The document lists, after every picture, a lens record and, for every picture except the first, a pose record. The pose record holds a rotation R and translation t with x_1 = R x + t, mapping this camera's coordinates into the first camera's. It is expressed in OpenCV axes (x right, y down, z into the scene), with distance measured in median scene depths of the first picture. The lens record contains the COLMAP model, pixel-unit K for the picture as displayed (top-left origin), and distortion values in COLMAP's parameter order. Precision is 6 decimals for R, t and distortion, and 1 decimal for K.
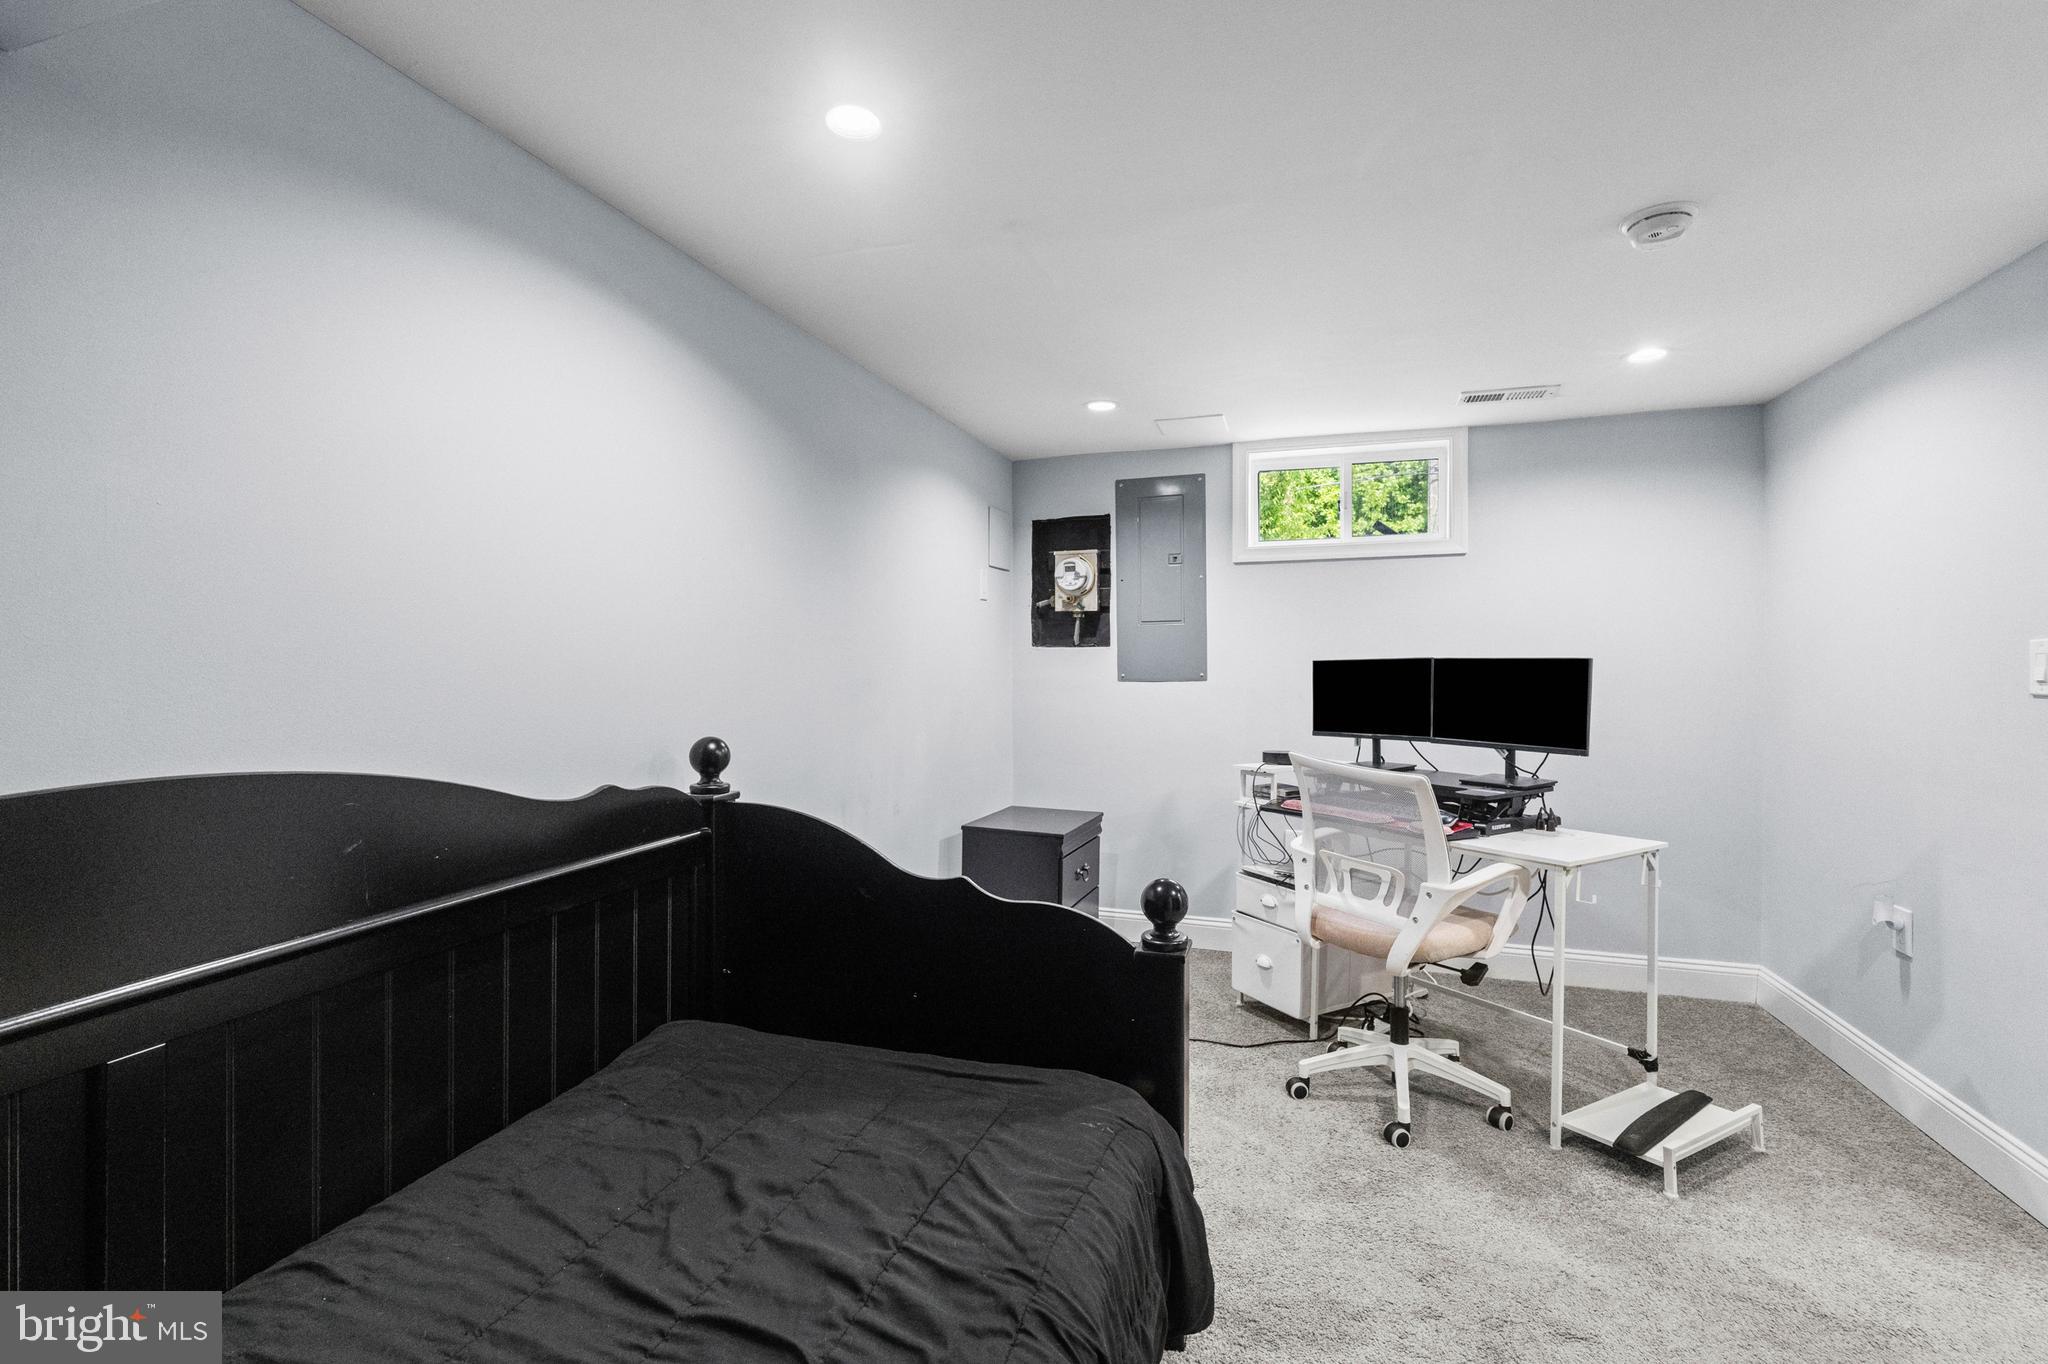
lens RADIAL K [[892.3, 0, 1021.1], [0, 892.3, 666.4], [0, 0, 1]] dist [-0.002879, -0.000430]
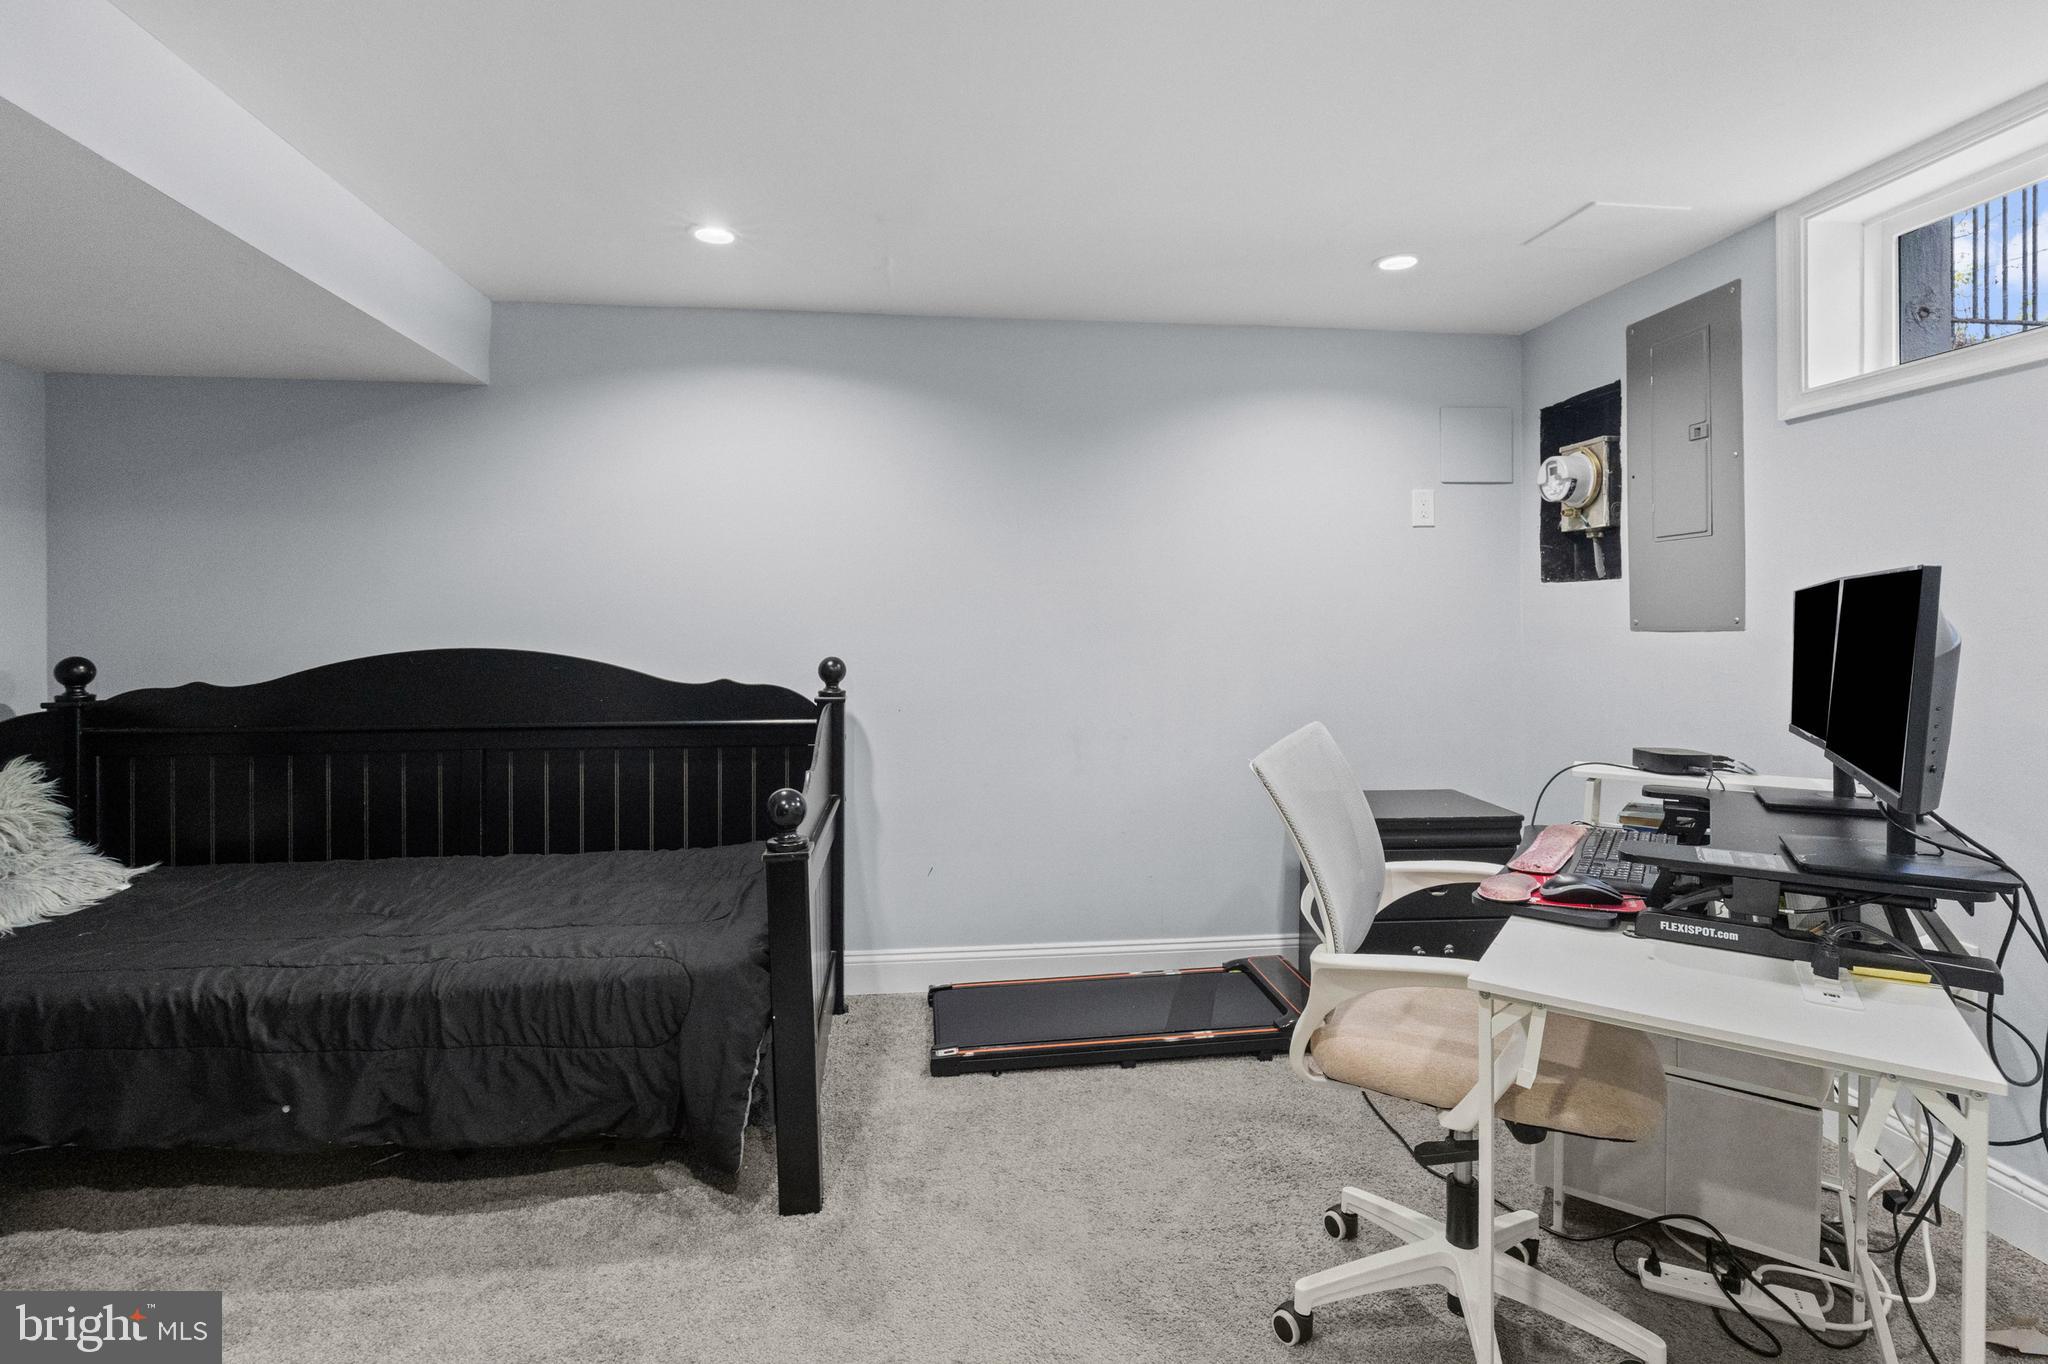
lens RADIAL K [[950.3, 0, 1027.2], [0, 950.3, 618.6], [0, 0, 1]] dist [-0.000423, 0.000185]
pose [[0.428676, -0.003400, -0.903452, 0.554071], [0.001279, 0.999994, -0.003156, 0.010020], [0.903457, 0.000198, 0.428678, 0.292861]]
